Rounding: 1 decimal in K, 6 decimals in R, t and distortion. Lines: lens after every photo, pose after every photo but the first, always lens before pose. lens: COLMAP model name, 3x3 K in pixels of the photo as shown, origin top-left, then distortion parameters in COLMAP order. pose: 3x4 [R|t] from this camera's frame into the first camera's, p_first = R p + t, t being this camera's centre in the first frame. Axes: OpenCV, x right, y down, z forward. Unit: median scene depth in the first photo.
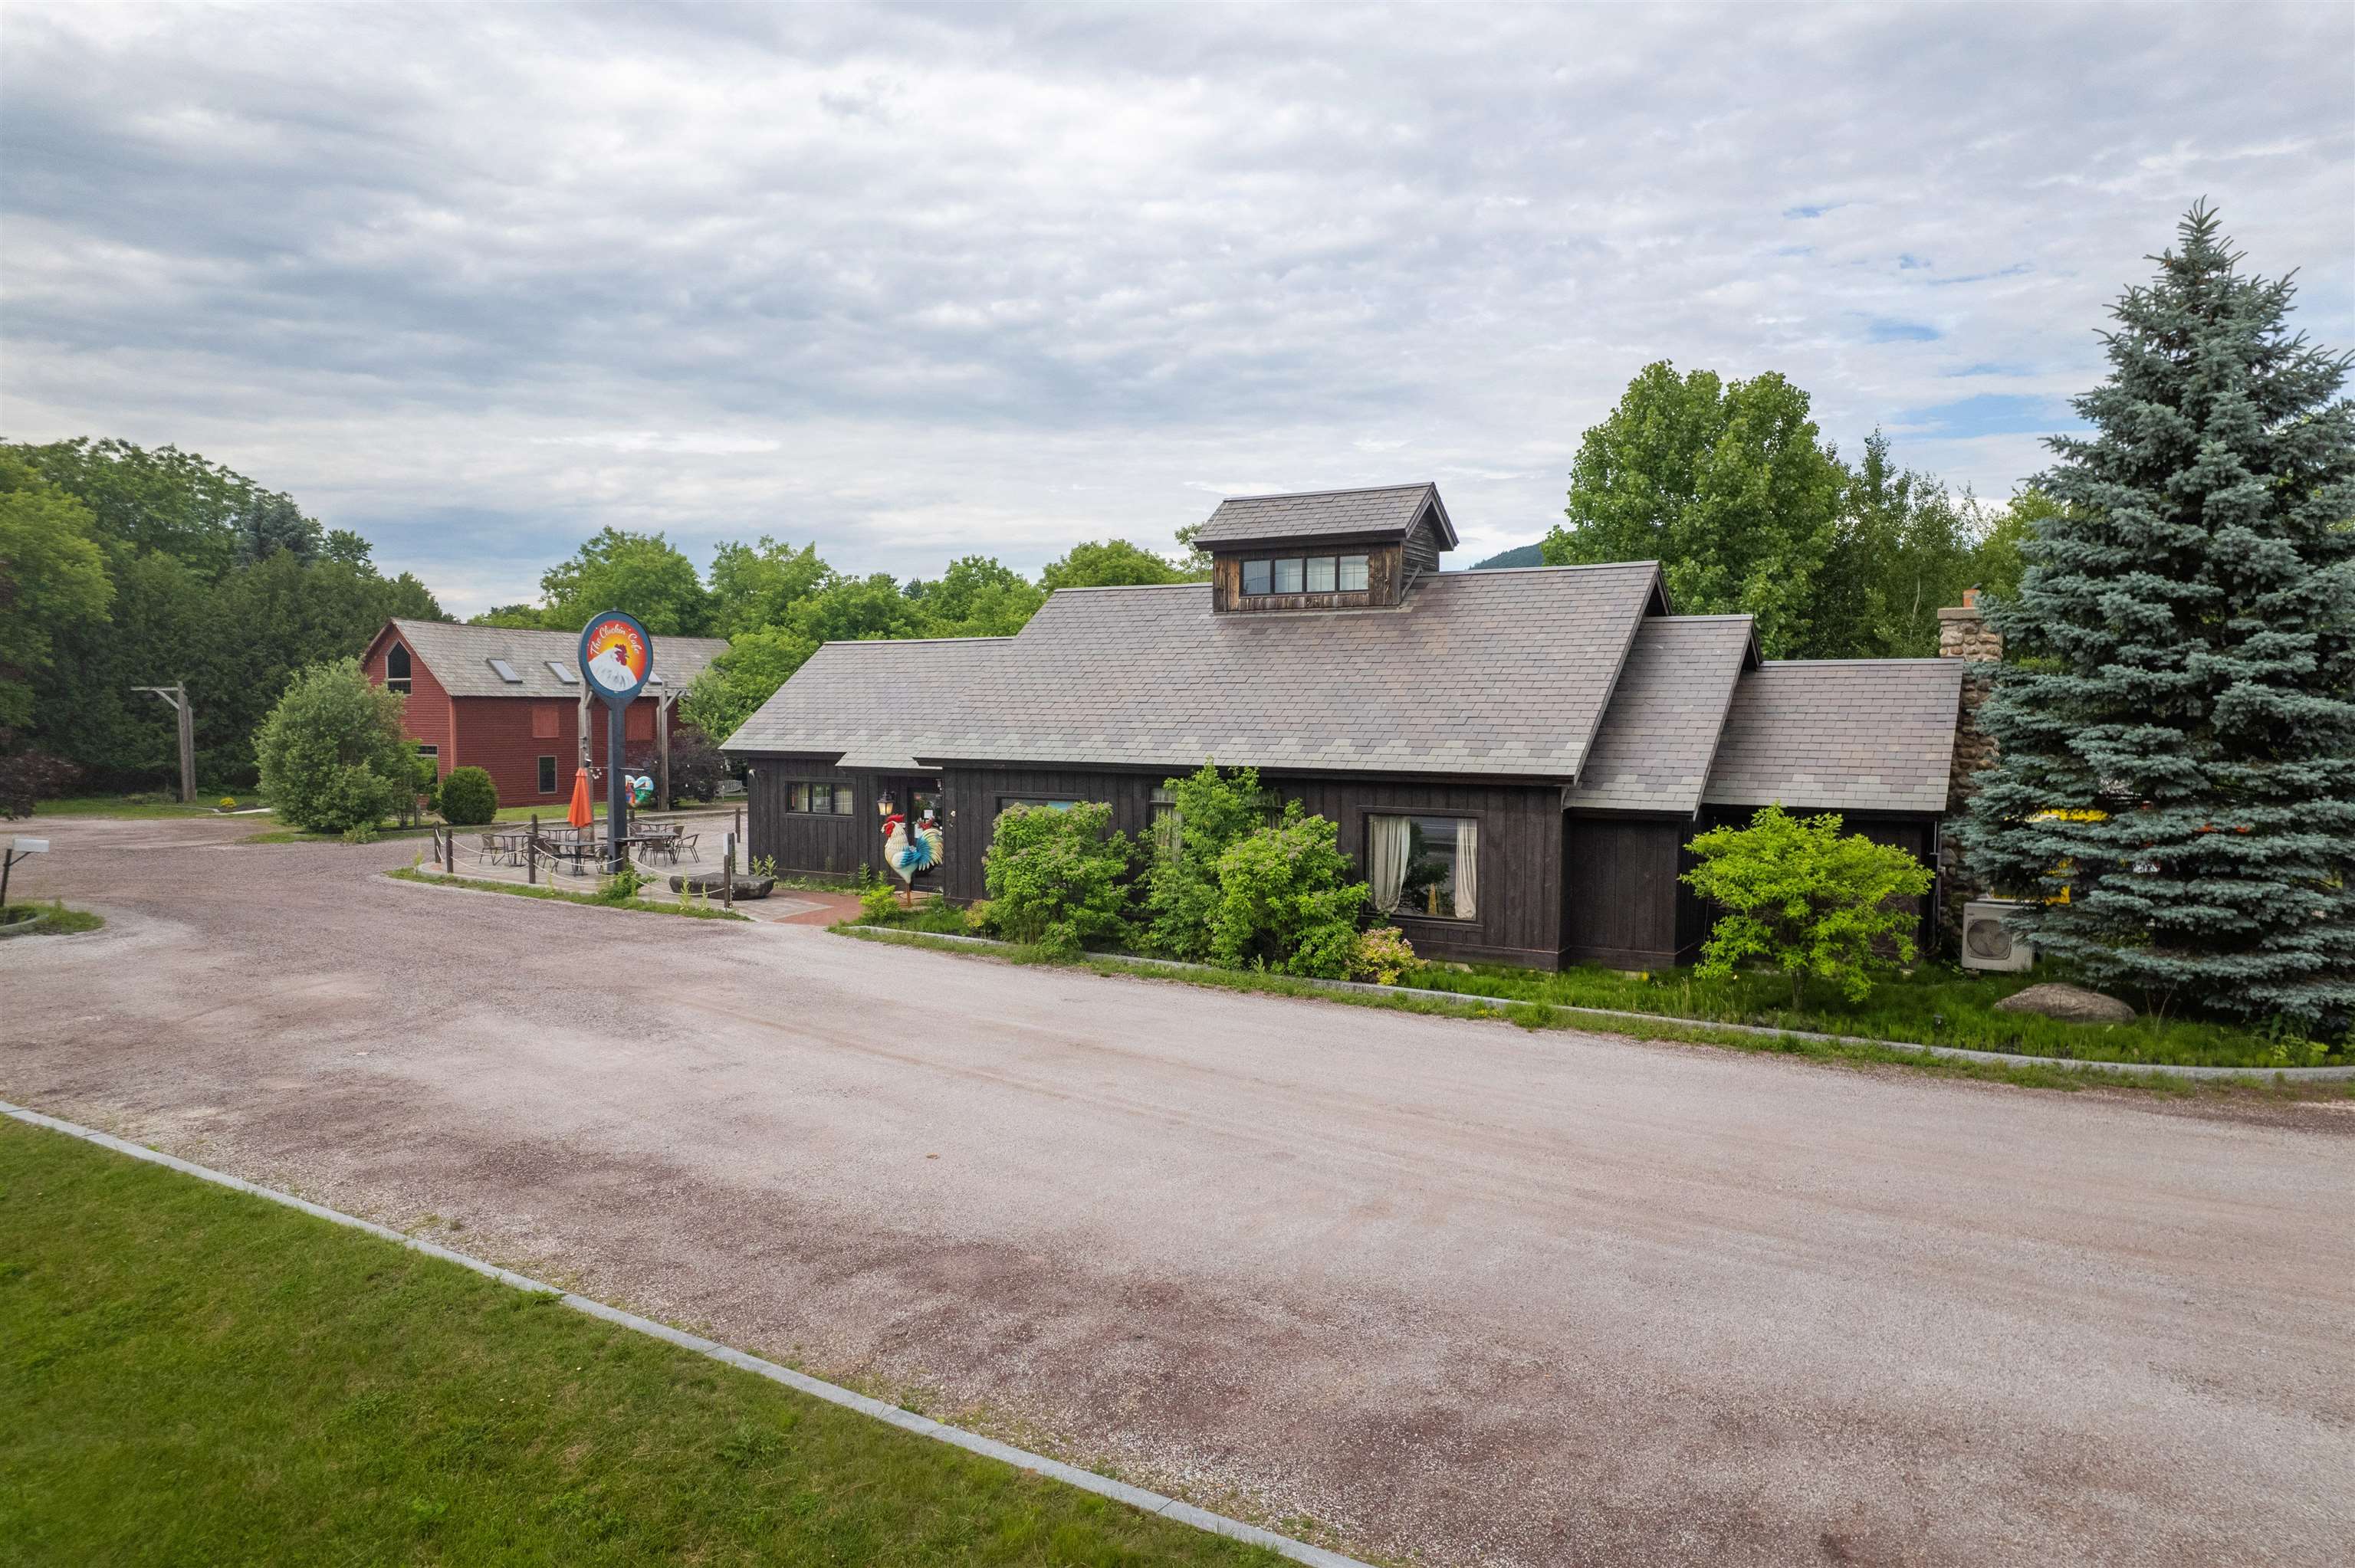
lens RADIAL K [[1507.5, 0, 1184.1], [0, 1507.5, 764.4], [0, 0, 1]] dist [-0.083014, 0.096772]
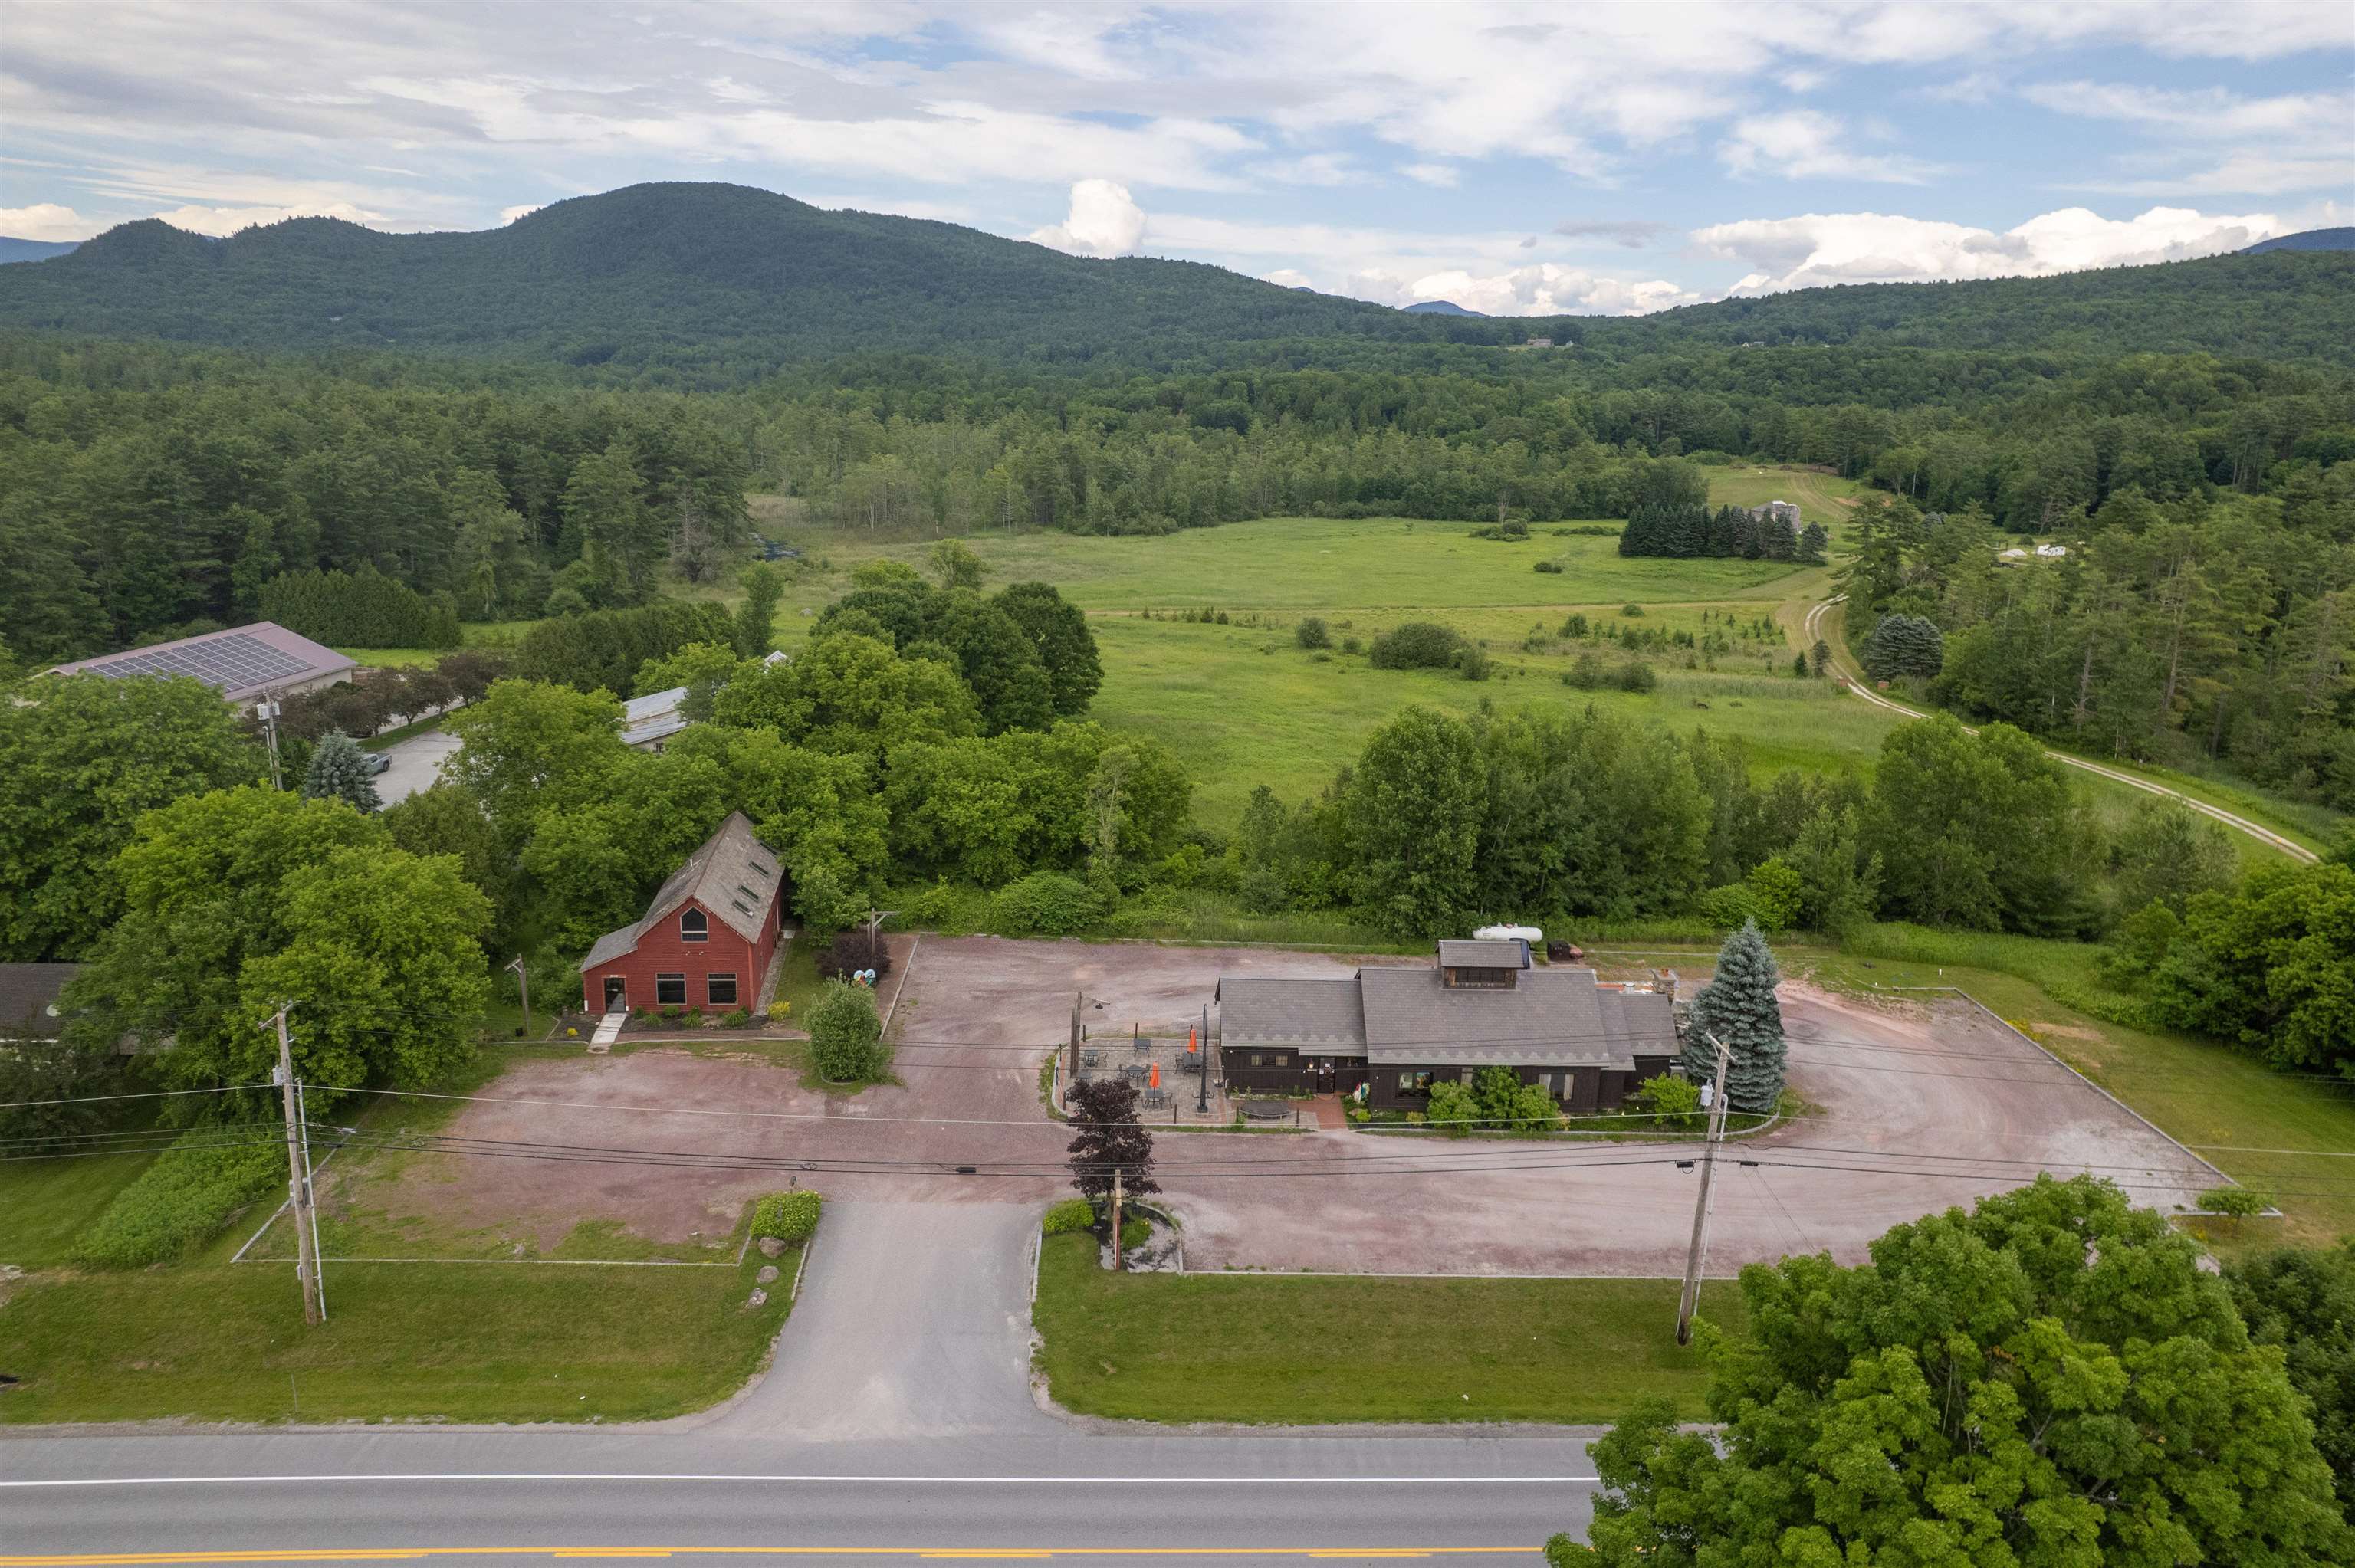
lens RADIAL K [[1573.4, 0, 1187.9], [0, 1573.4, 757.9], [0, 0, 1]] dist [-0.073278, 0.081746]
pose [[0.832034, -0.104688, 0.544756, -2.002356], [-0.009095, 0.979324, 0.202093, -1.151478], [-0.554649, -0.173103, 0.813879, -1.071926]]
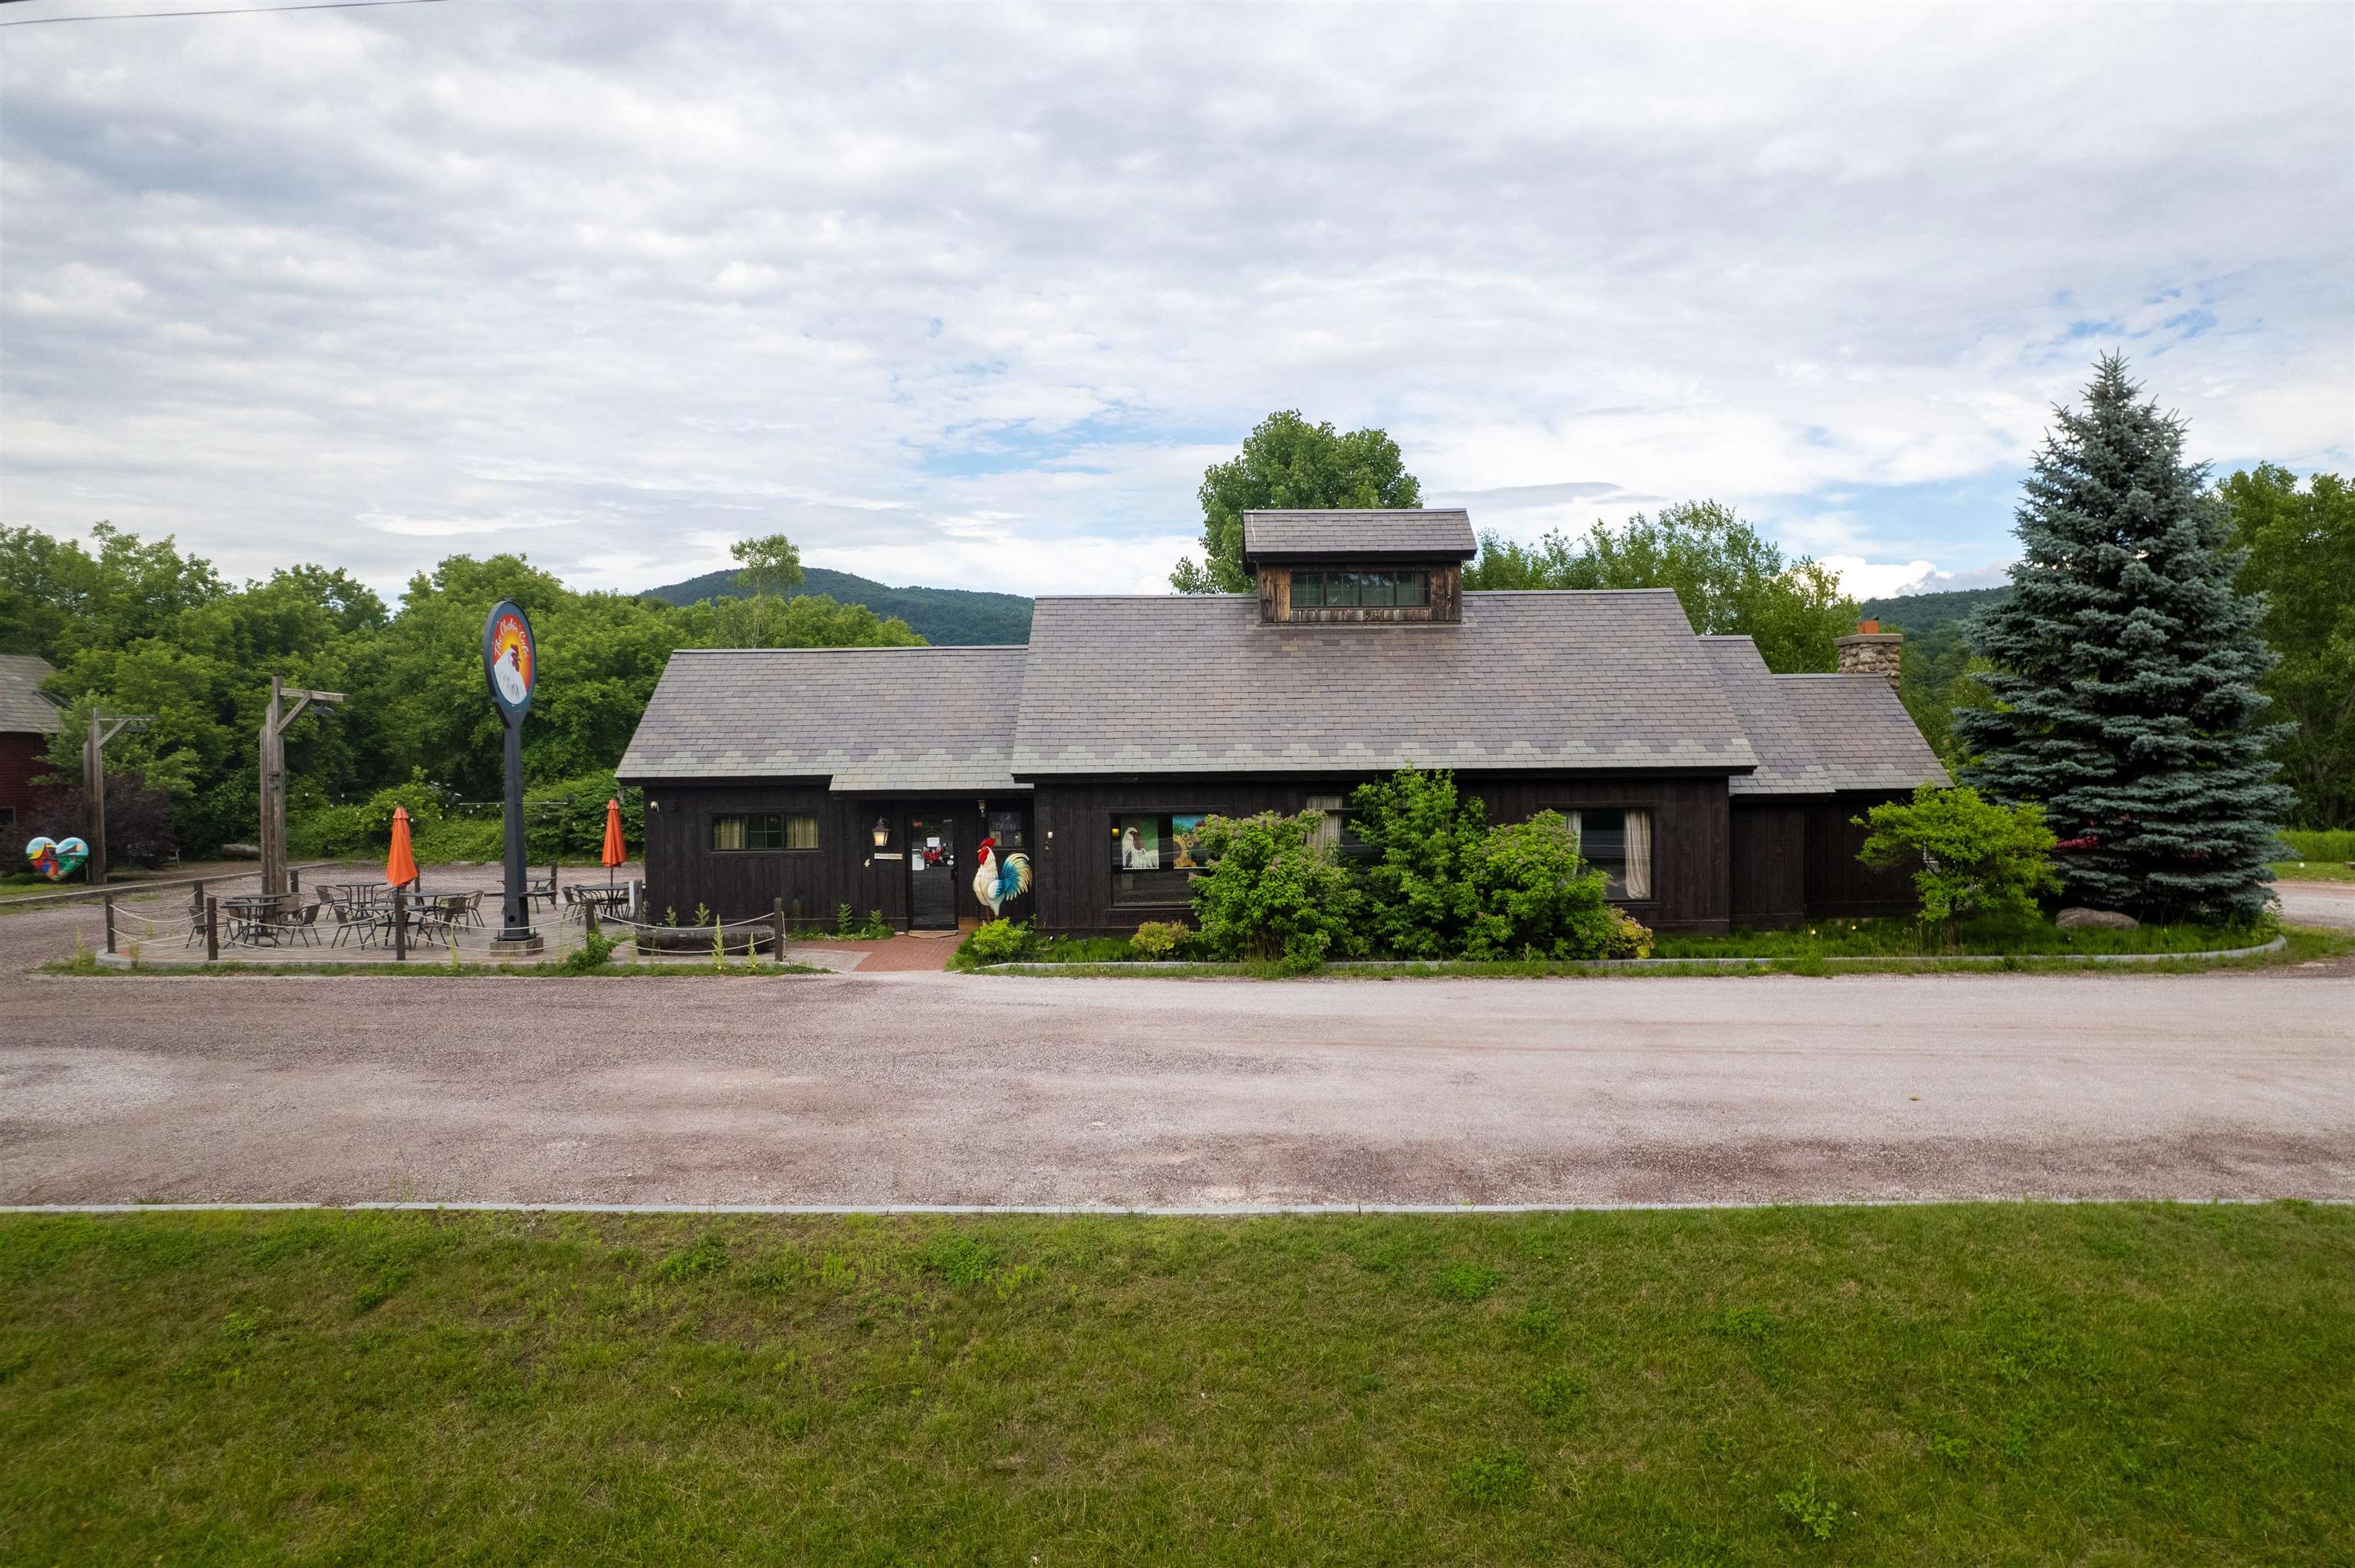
lens RADIAL K [[1550.2, 0, 1189.4], [0, 1550.2, 784.3], [0, 0, 1]] dist [-0.073541, 0.084590]
pose [[0.852518, -0.024774, 0.522110, -0.588340], [0.033697, 0.999403, -0.007599, 0.012310], [-0.521610, 0.024072, 0.852844, 0.160297]]
